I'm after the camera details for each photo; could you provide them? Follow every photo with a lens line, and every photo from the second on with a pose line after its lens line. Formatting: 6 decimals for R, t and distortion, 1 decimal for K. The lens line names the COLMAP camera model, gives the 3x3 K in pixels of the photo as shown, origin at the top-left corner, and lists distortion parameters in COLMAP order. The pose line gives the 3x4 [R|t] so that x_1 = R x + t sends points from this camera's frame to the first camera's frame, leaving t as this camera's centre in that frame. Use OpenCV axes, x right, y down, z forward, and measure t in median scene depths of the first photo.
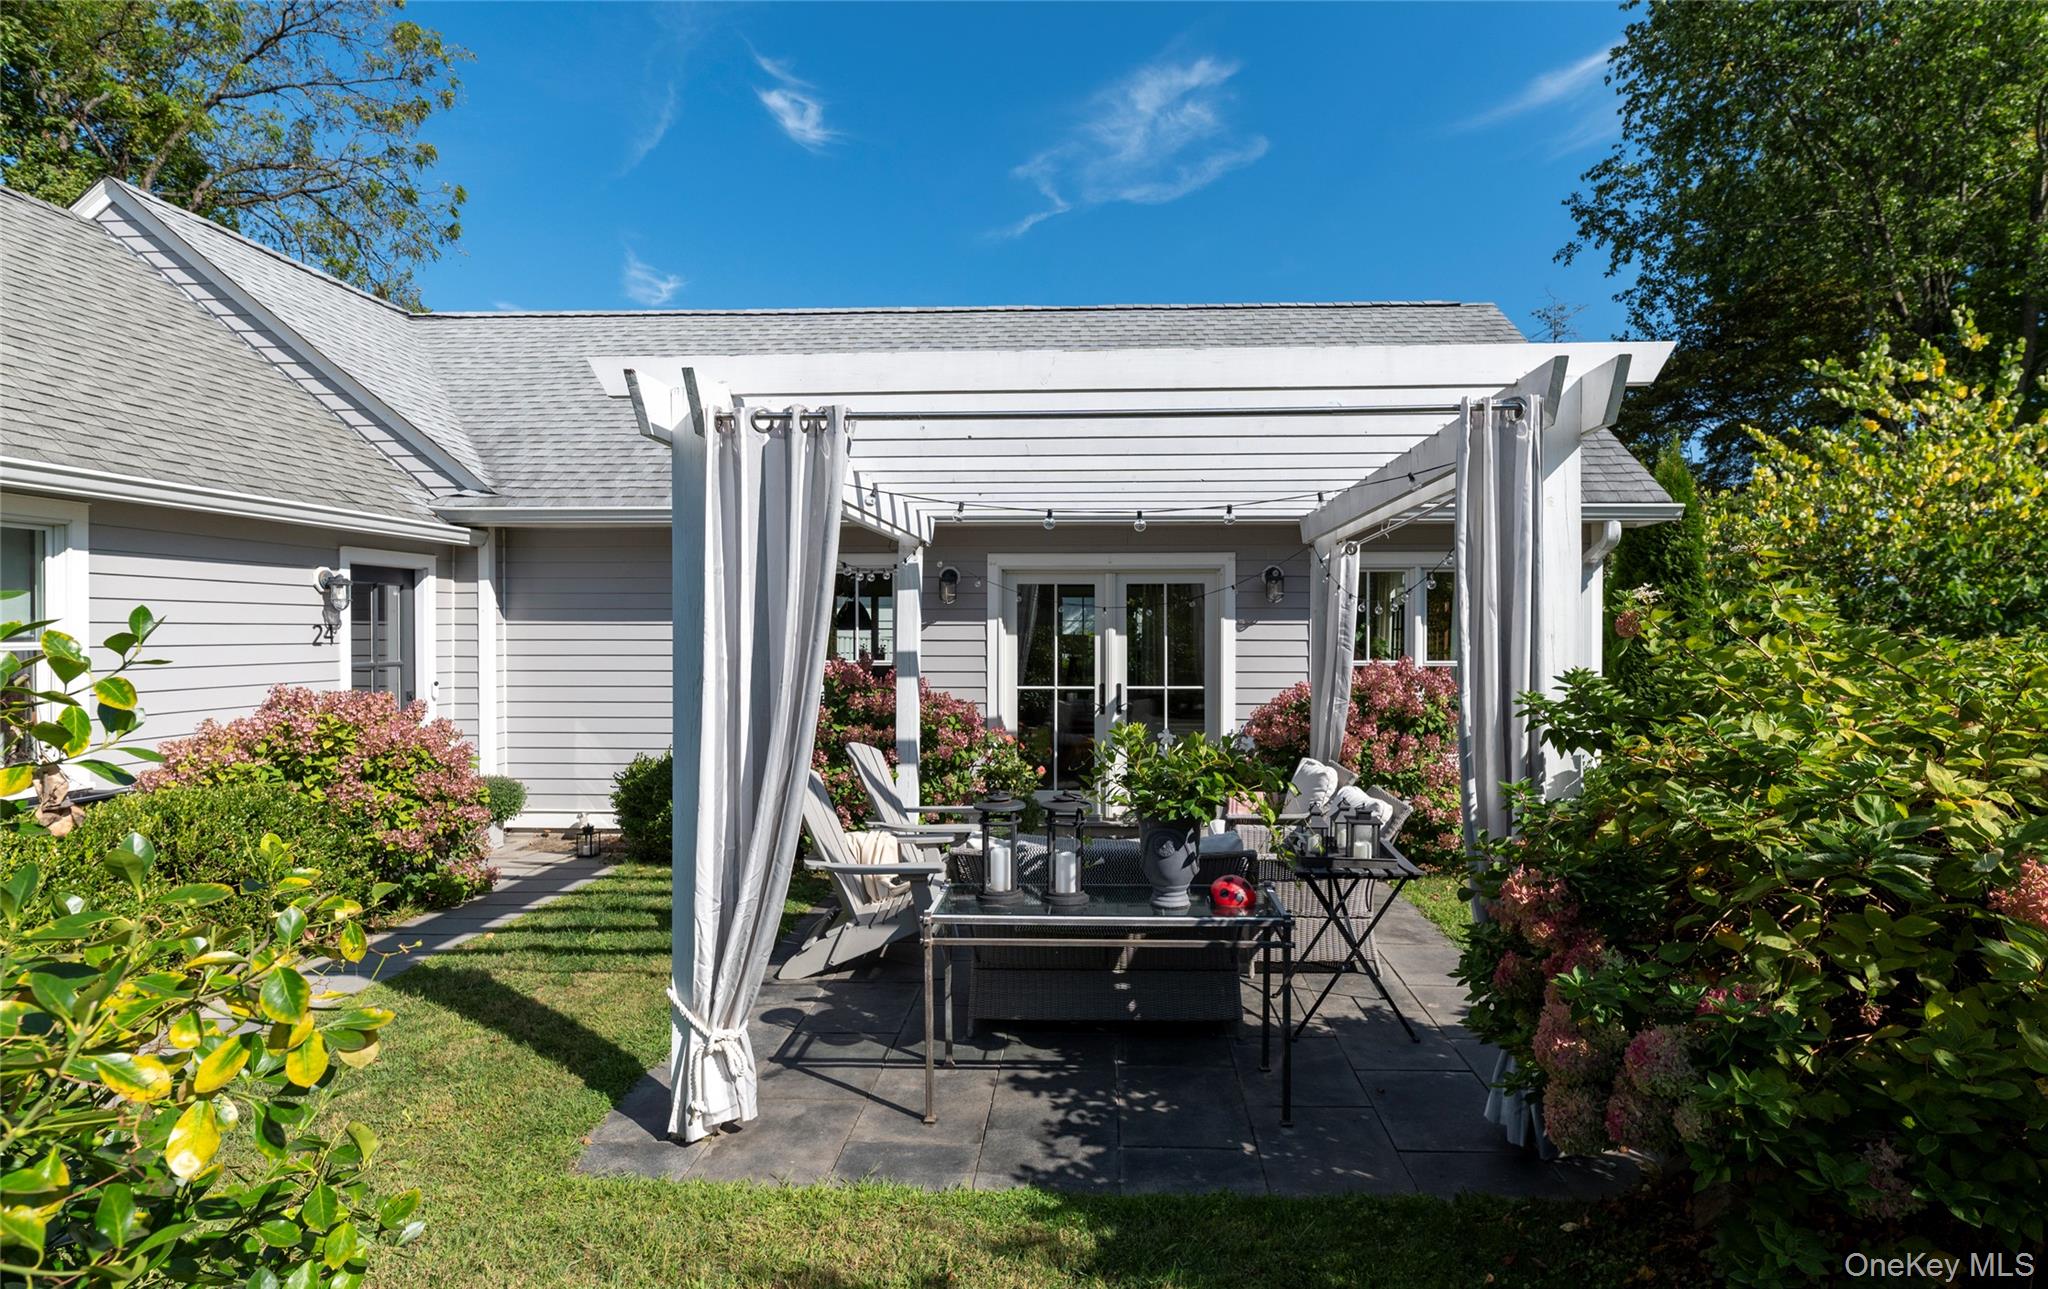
lens RADIAL K [[1029.0, 0, 1030.0], [0, 1029.0, 638.6], [0, 0, 1]] dist [0.000856, 0.005655]
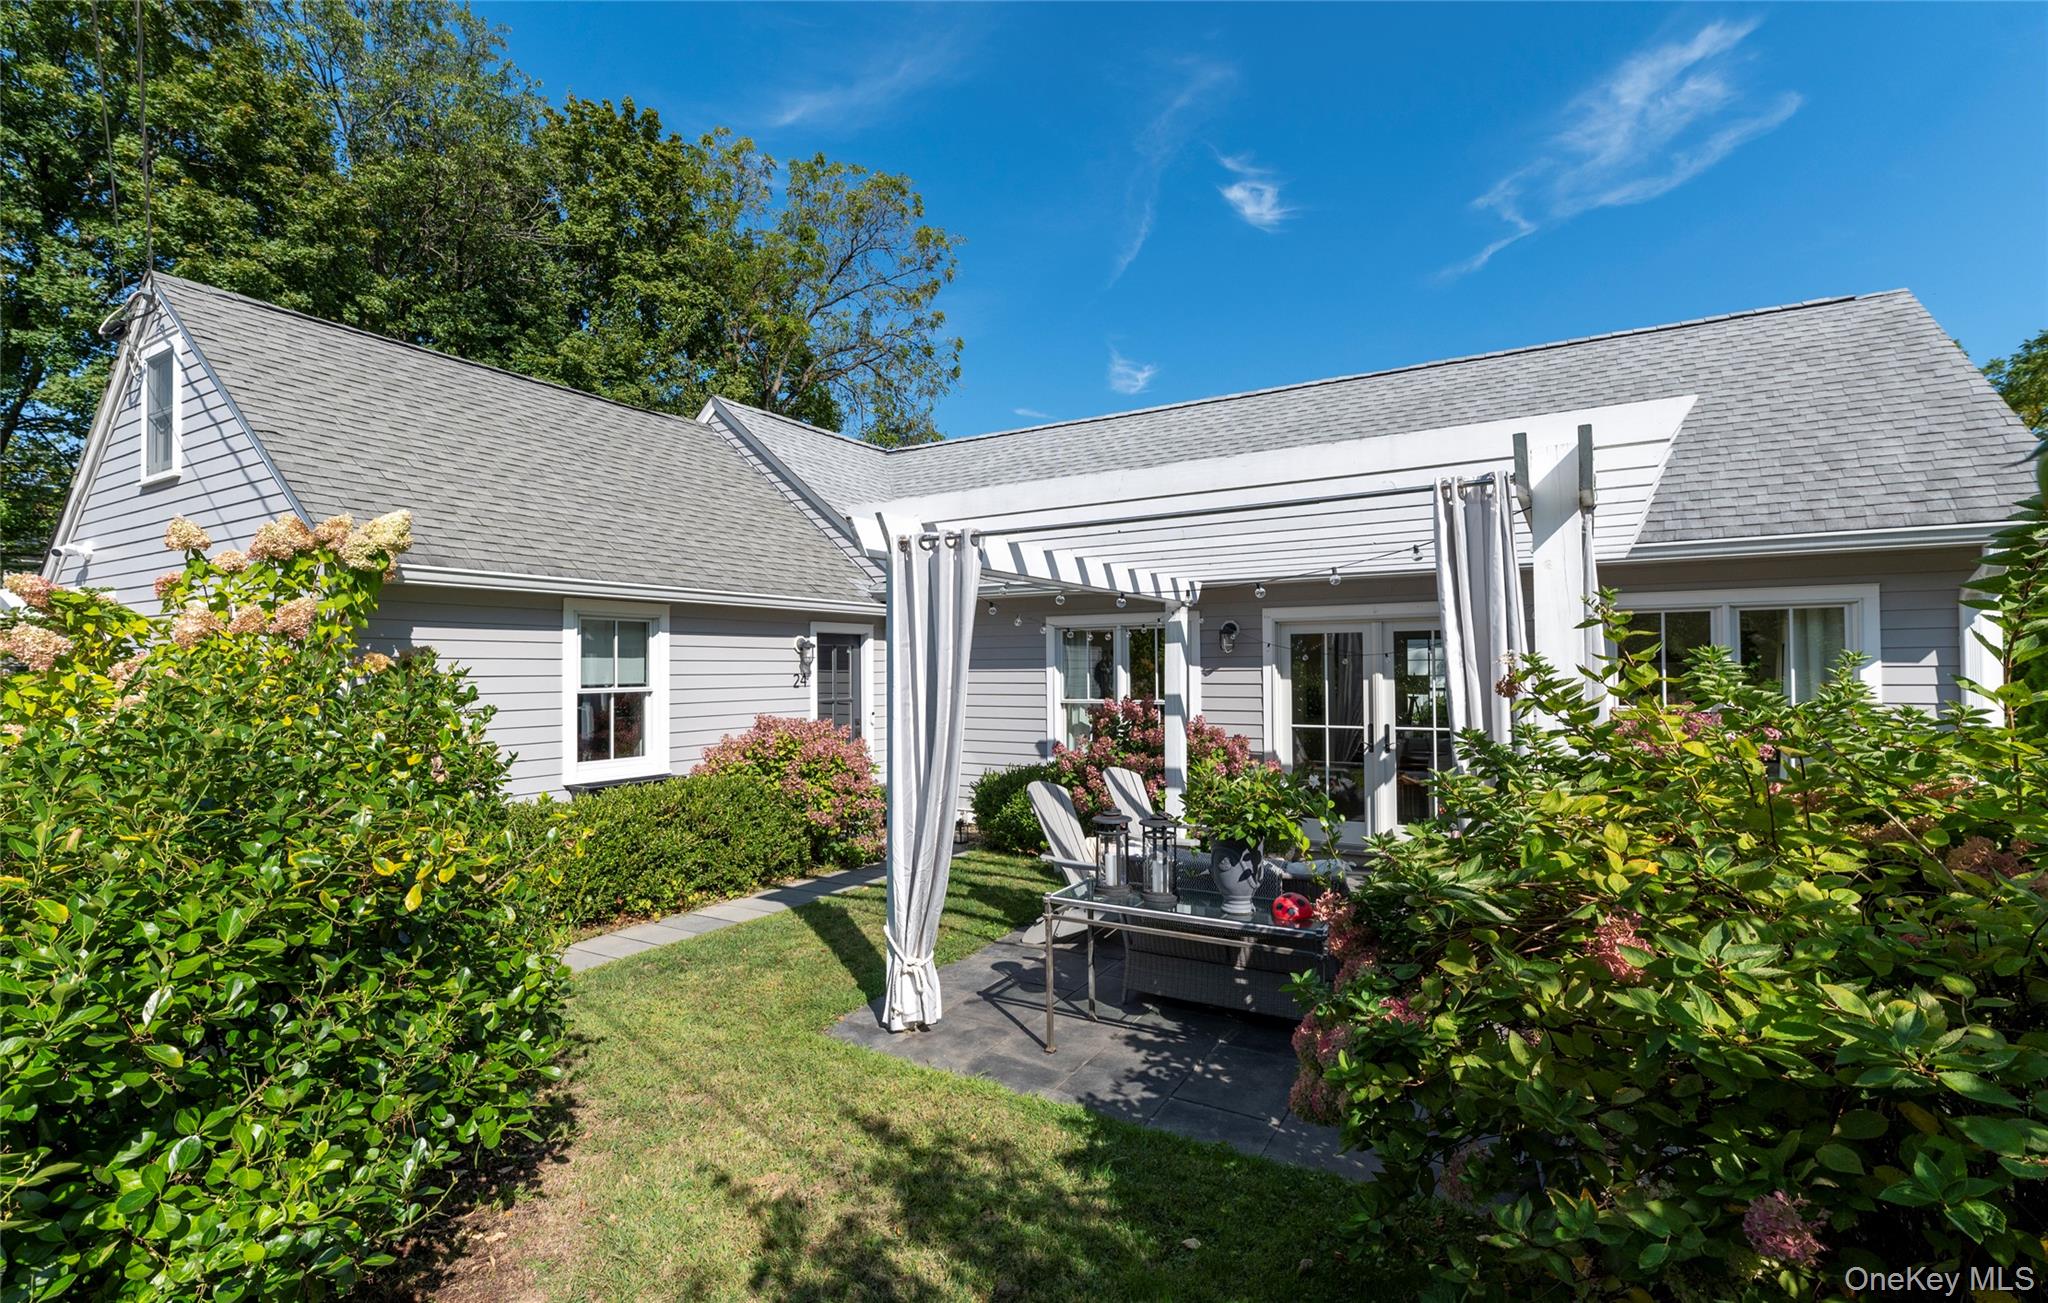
lens RADIAL K [[945.6, 0, 1017.0], [0, 945.6, 653.9], [0, 0, 1]] dist [0.010504, -0.003376]
pose [[0.872413, -0.013156, -0.488593, 0.242018], [0.003770, 0.999789, -0.020190, -0.011923], [0.488755, 0.015772, 0.872278, -0.053198]]
